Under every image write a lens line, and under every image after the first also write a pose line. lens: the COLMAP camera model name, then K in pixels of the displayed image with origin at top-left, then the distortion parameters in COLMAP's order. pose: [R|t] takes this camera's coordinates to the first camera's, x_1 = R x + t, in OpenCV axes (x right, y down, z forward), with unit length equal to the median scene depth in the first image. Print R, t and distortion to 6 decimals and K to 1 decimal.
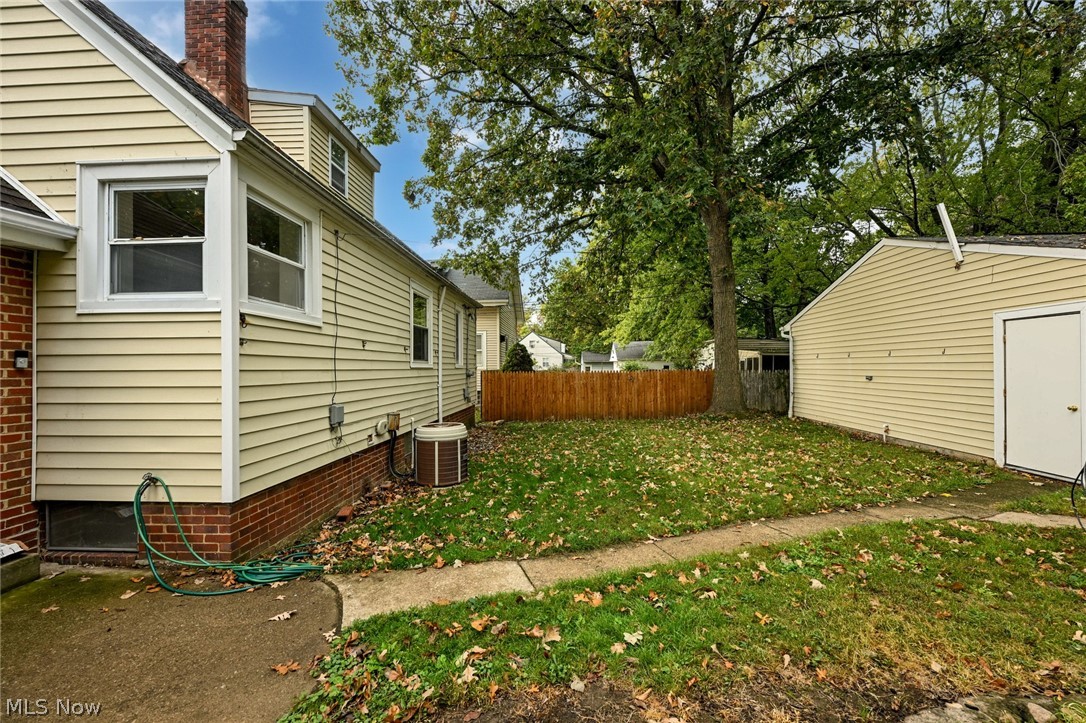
lens RADIAL K [[438.4, 0, 540.8], [0, 438.4, 365.3], [0, 0, 1]] dist [0.000568, 0.000222]
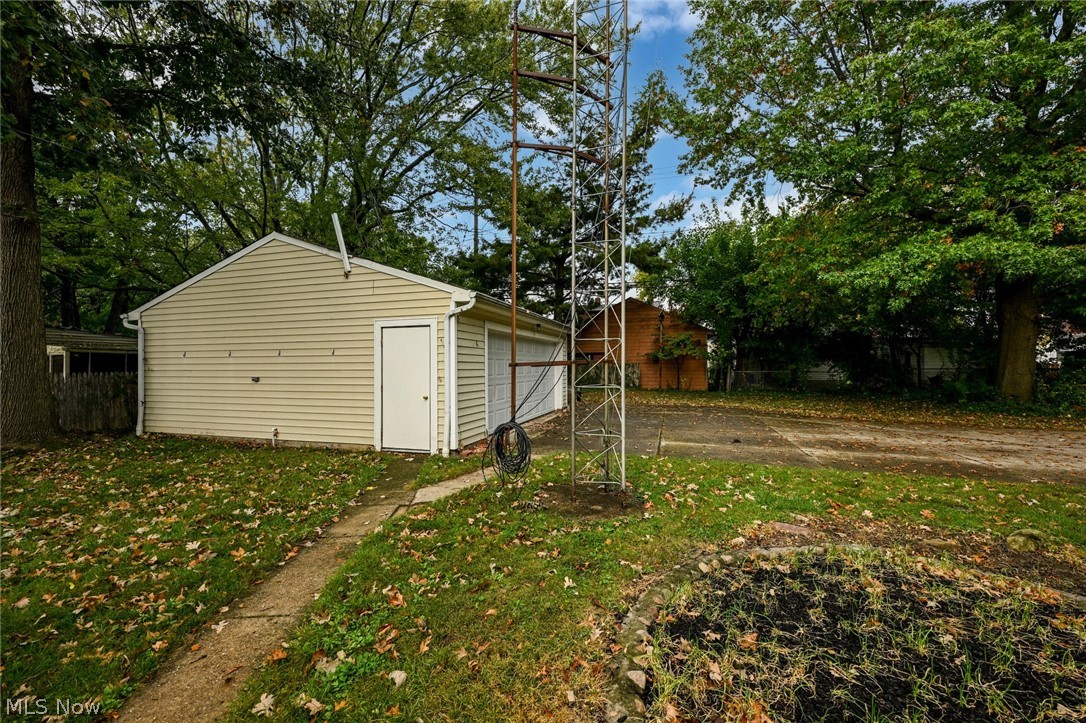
lens RADIAL K [[438.4, 0, 545.4], [0, 438.4, 361.7], [0, 0, 1]] dist [0.000568, 0.000222]
pose [[0.236917, 0.010631, 0.971472, 0.002750], [0.000840, 0.999938, -0.011148, 0.003937], [-0.971529, 0.003457, 0.236894, 0.281759]]
